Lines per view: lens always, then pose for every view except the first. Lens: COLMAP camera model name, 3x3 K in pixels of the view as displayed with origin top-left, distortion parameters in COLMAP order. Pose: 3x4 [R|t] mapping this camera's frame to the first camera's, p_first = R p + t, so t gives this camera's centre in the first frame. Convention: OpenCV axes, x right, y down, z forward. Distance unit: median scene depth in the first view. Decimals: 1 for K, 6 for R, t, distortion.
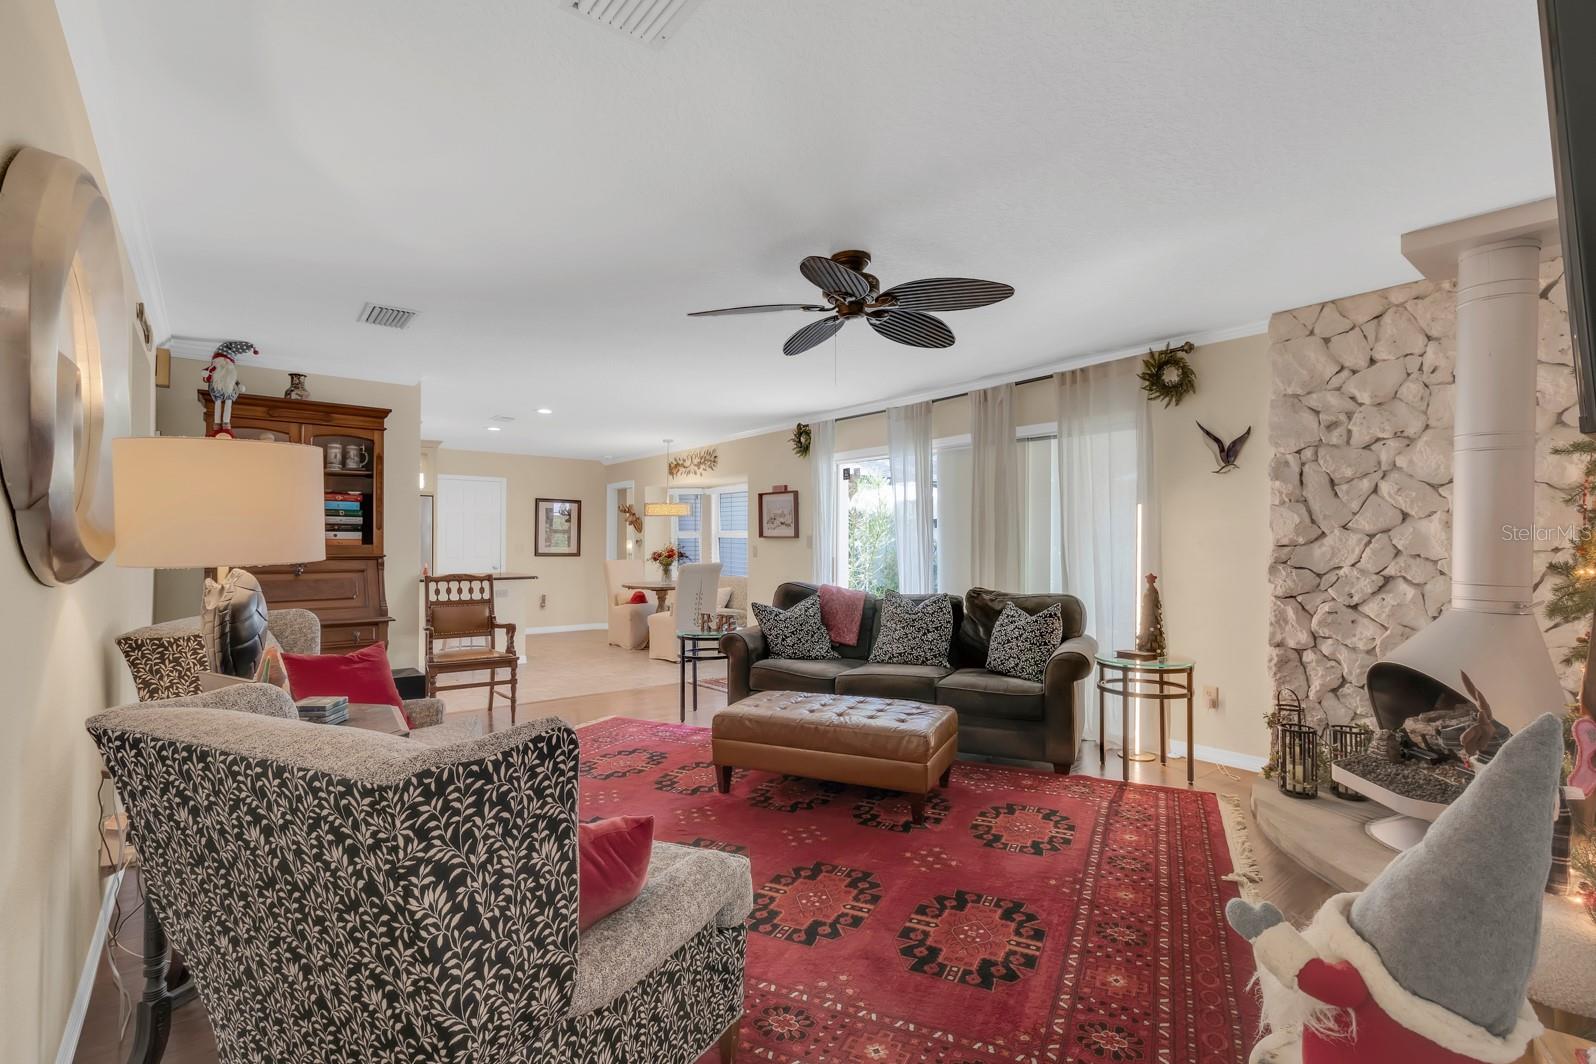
lens RADIAL K [[751.3, 0, 790.1], [0, 751.3, 553.4], [0, 0, 1]] dist [0.000586, 0.000379]
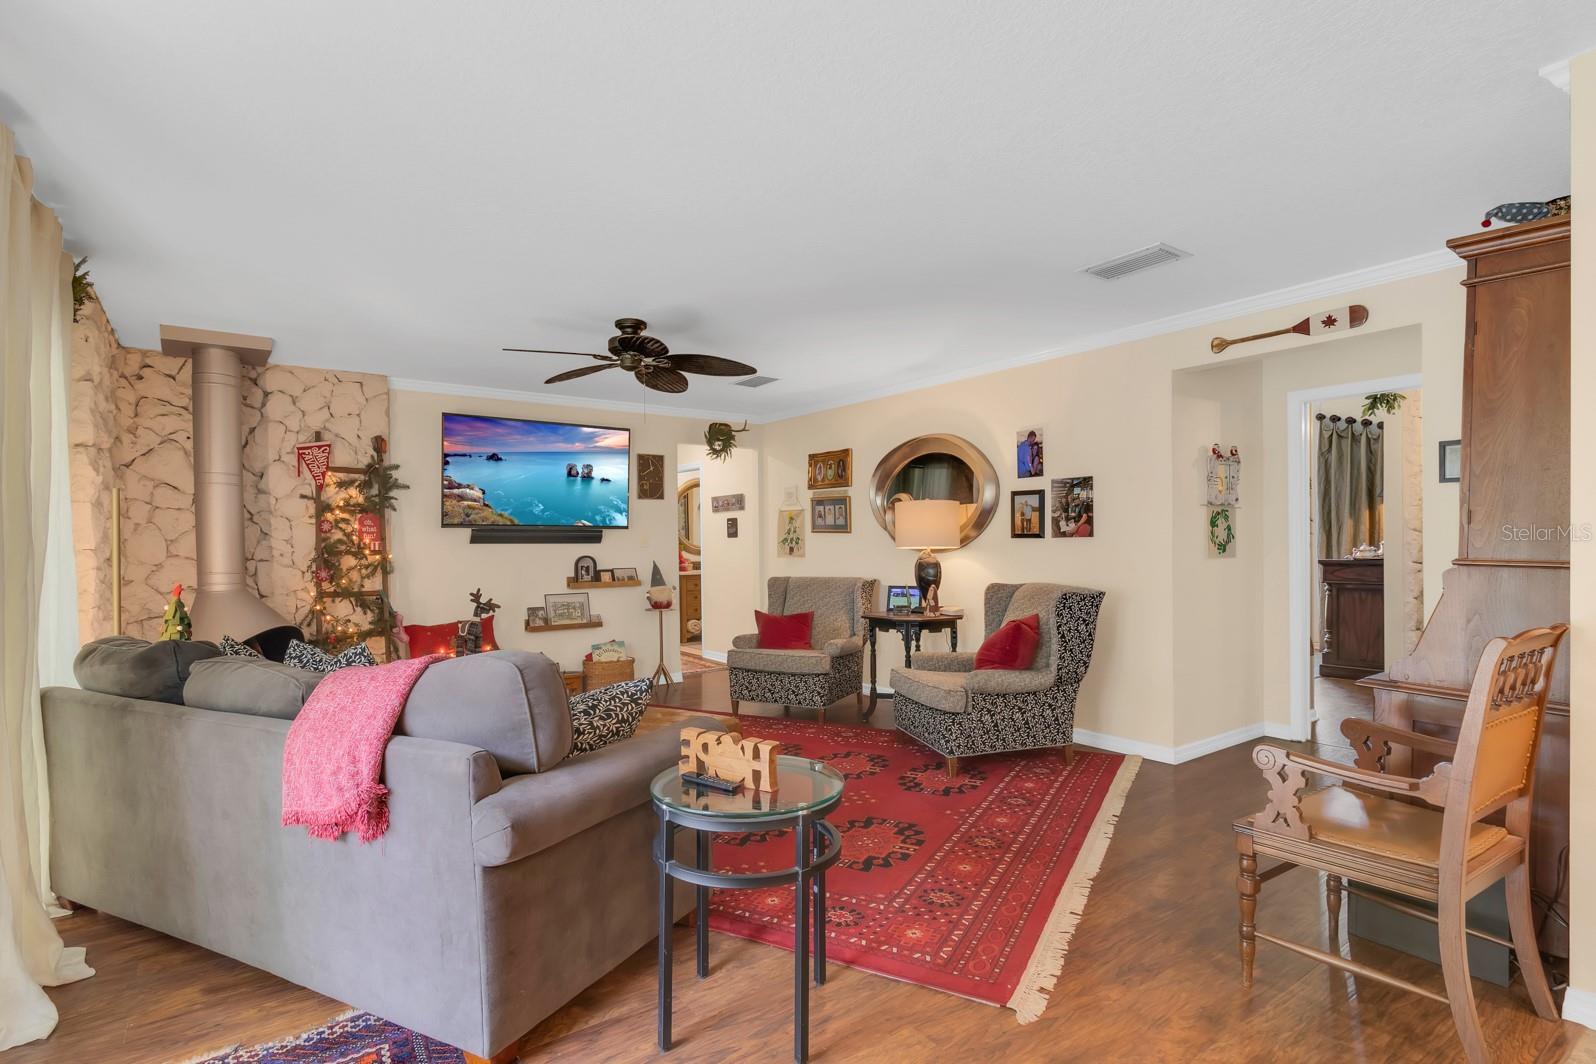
lens RADIAL K [[789.3, 0, 811.0], [0, 789.3, 549.9], [0, 0, 1]] dist [-0.002025, -0.000477]
pose [[-0.999987, 0.004804, 0.001492, -0.184264], [0.004832, 0.999801, 0.019345, -0.023387], [-0.001399, 0.019352, -0.999812, 1.896033]]
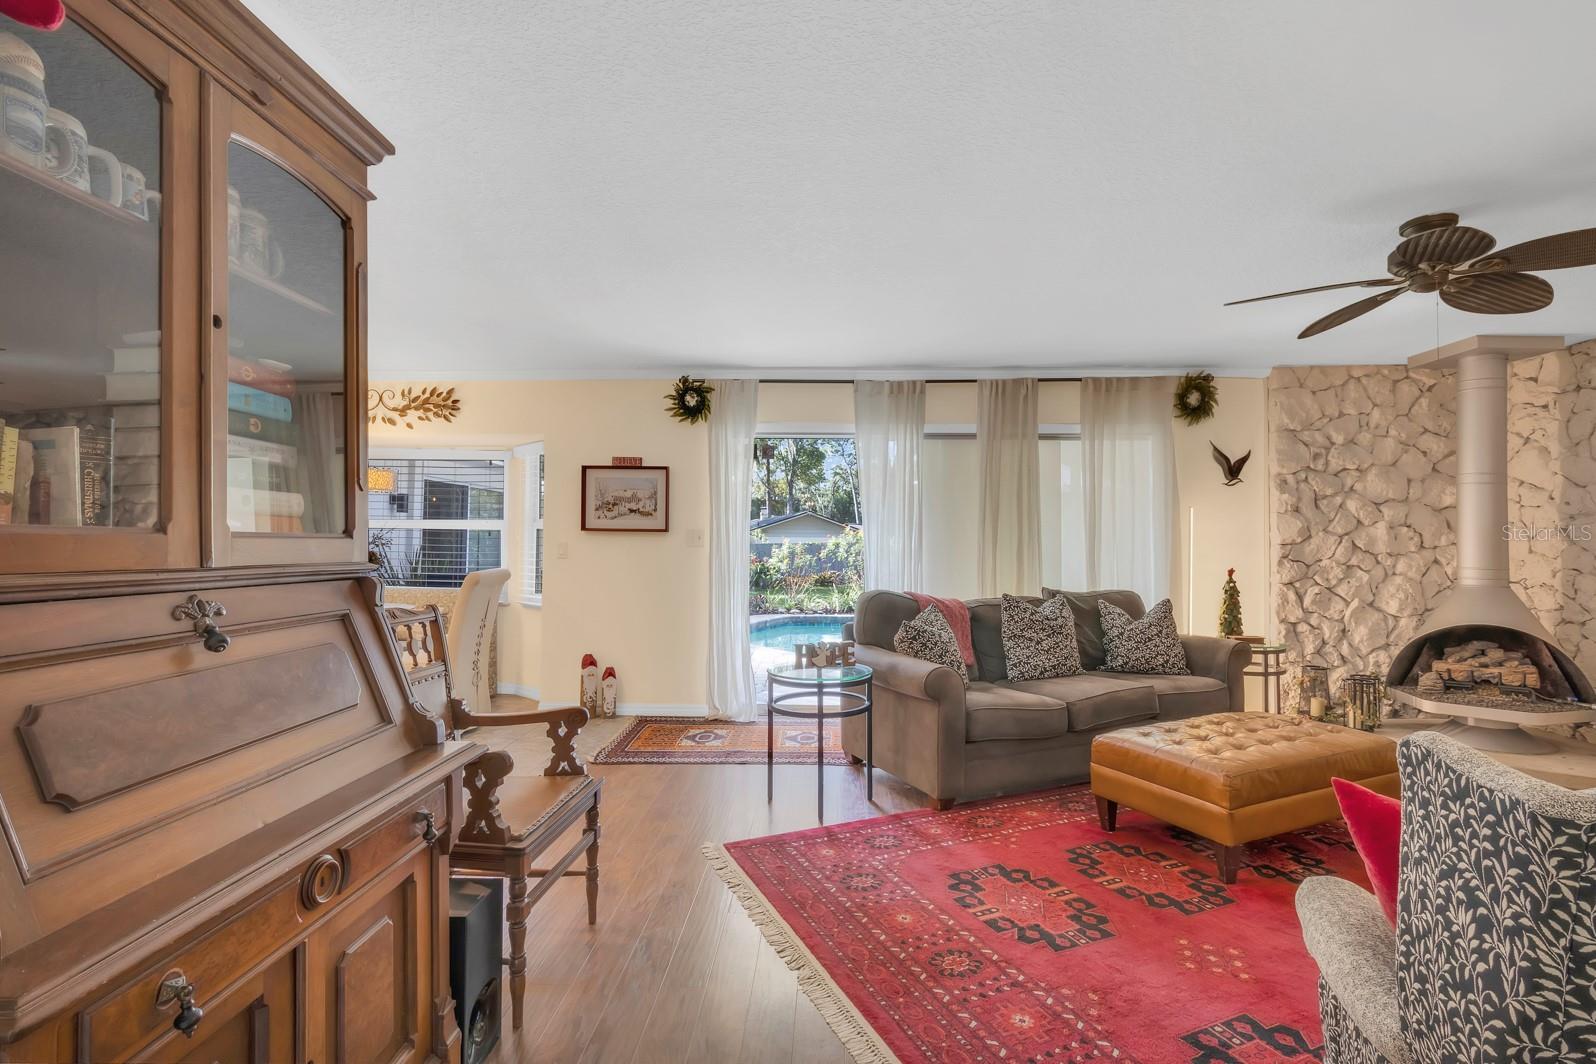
lens RADIAL K [[755.8, 0, 804.1], [0, 755.8, 530.2], [0, 0, 1]] dist [-0.000769, -0.000271]
pose [[0.635042, 0.015418, 0.772323, -0.870257], [0.004755, 0.999704, -0.023867, -0.007069], [-0.772463, 0.018829, 0.634781, 0.800279]]
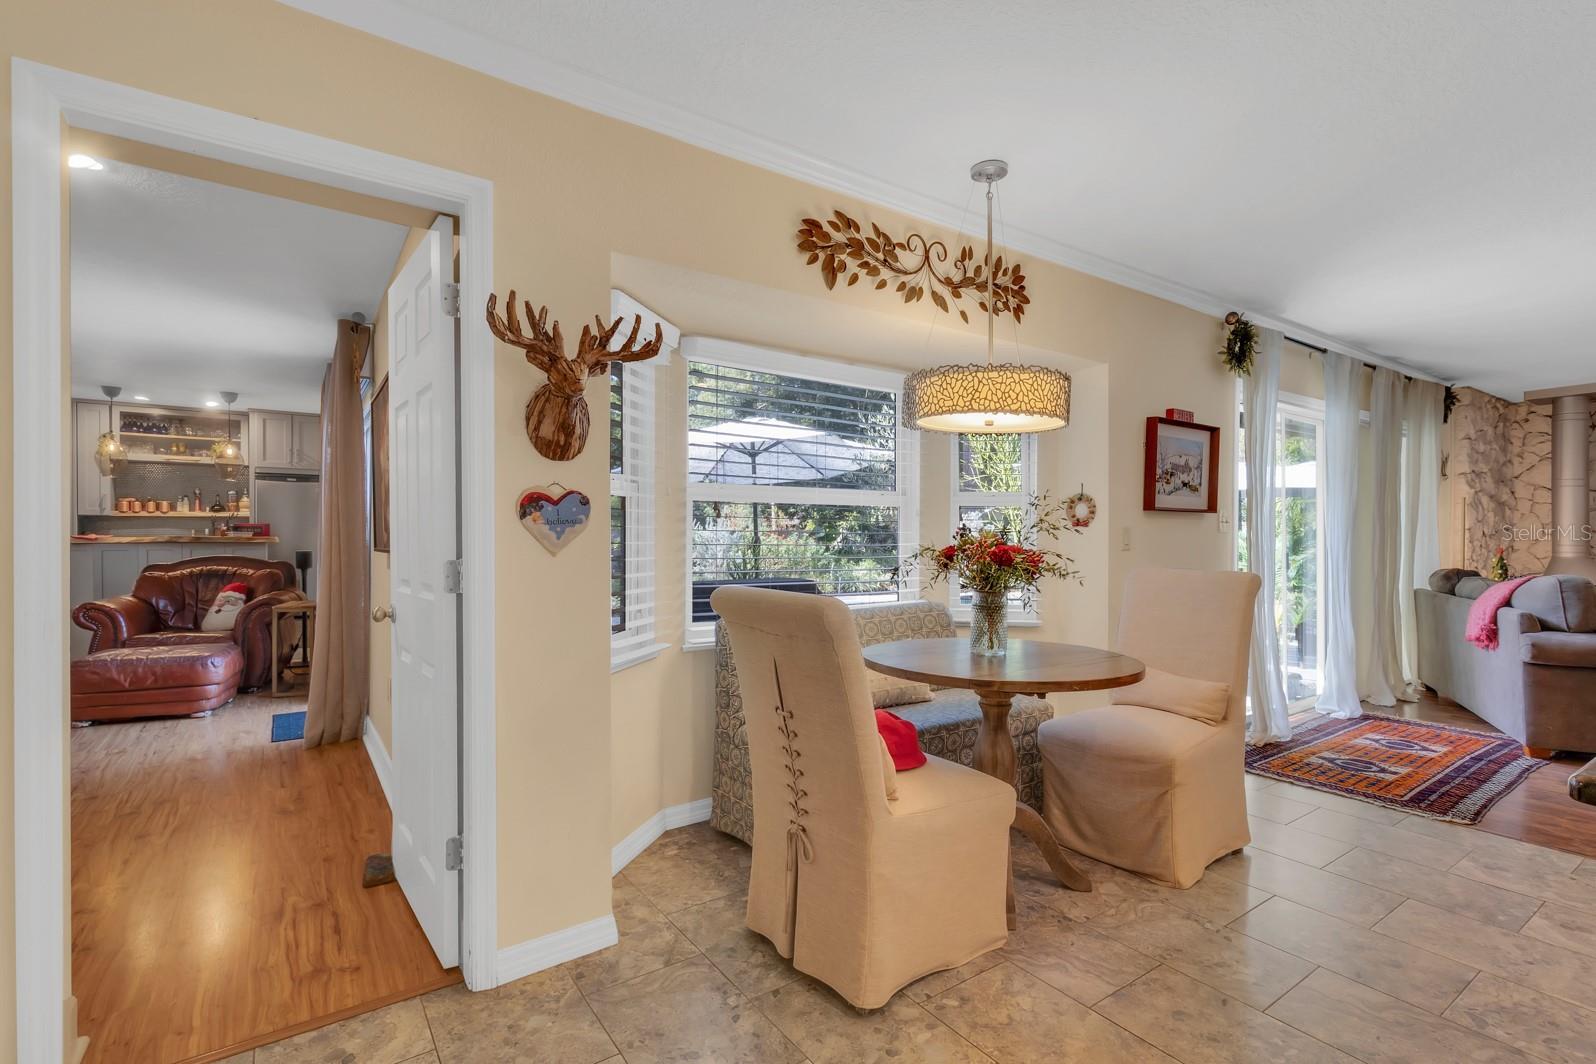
lens RADIAL K [[739.0, 0, 797.3], [0, 739.0, 540.8], [0, 0, 1]] dist [0.001299, 0.000393]
pose [[0.045326, -0.009905, 0.998923, -1.024858], [0.011118, 0.999894, 0.009410, -0.015339], [-0.998910, 0.010680, 0.045431, 2.368434]]
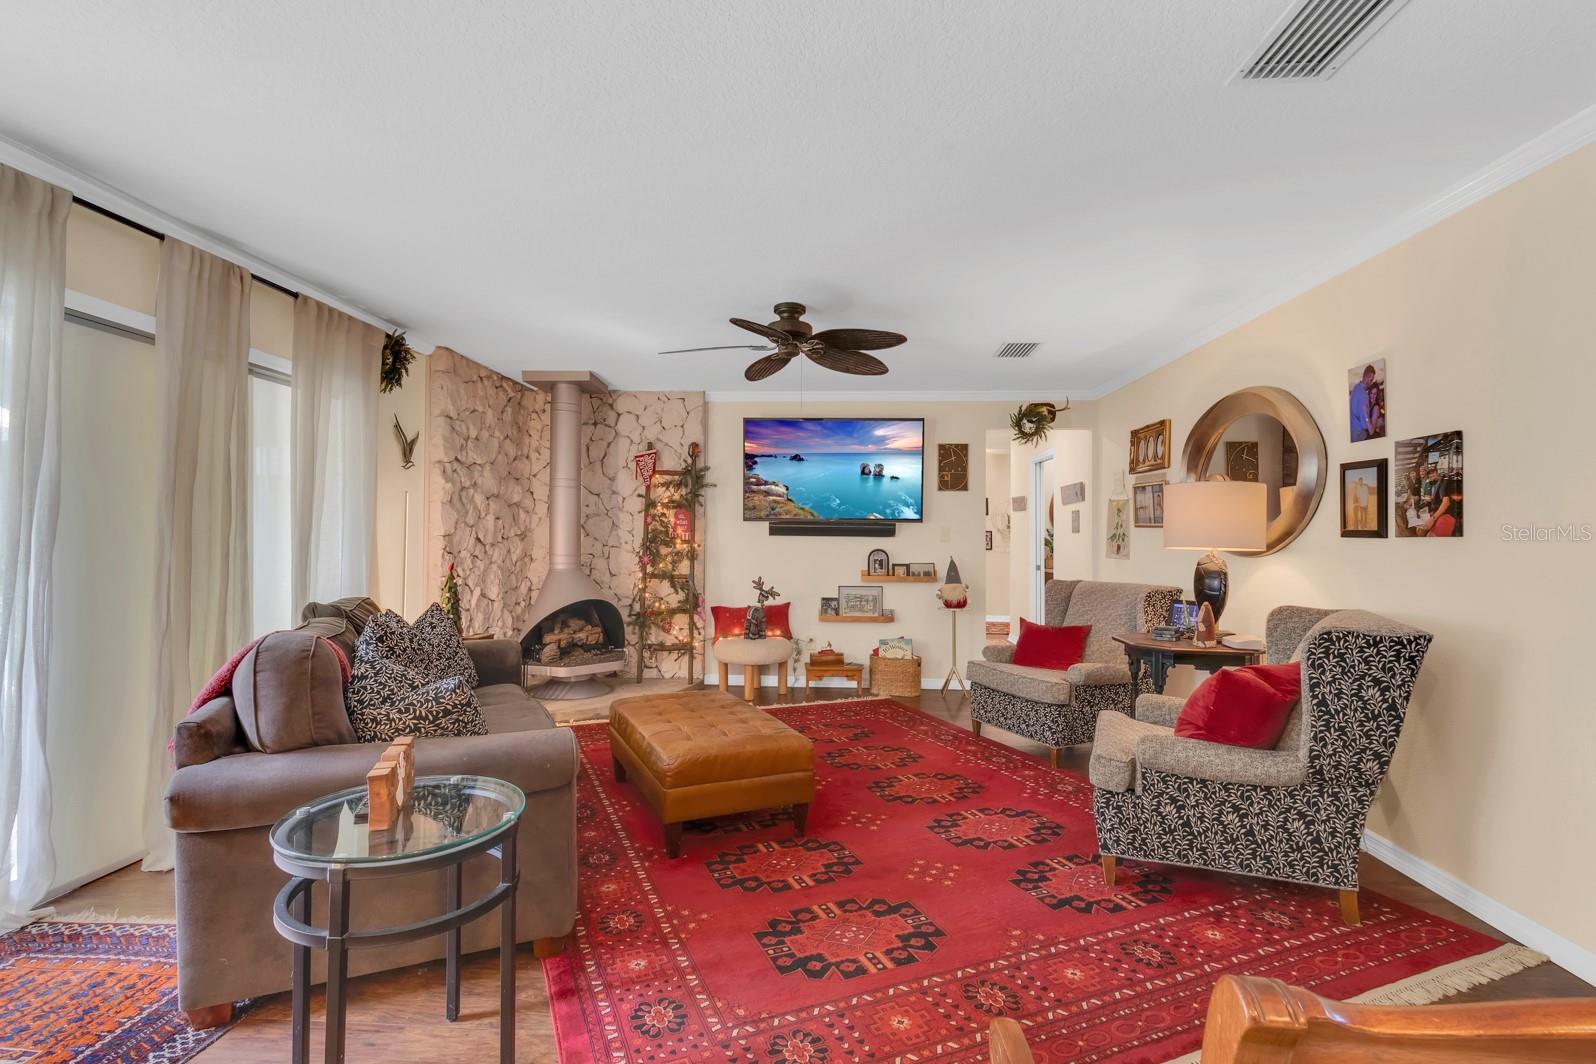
lens RADIAL K [[755.8, 0, 804.1], [0, 755.8, 530.2], [0, 0, 1]] dist [-0.000769, -0.000271]
pose [[-0.768626, -0.003385, 0.639690, -0.596212], [-0.003563, 0.999993, 0.001011, -0.022176], [-0.639689, -0.001502, -0.768632, 1.558470]]
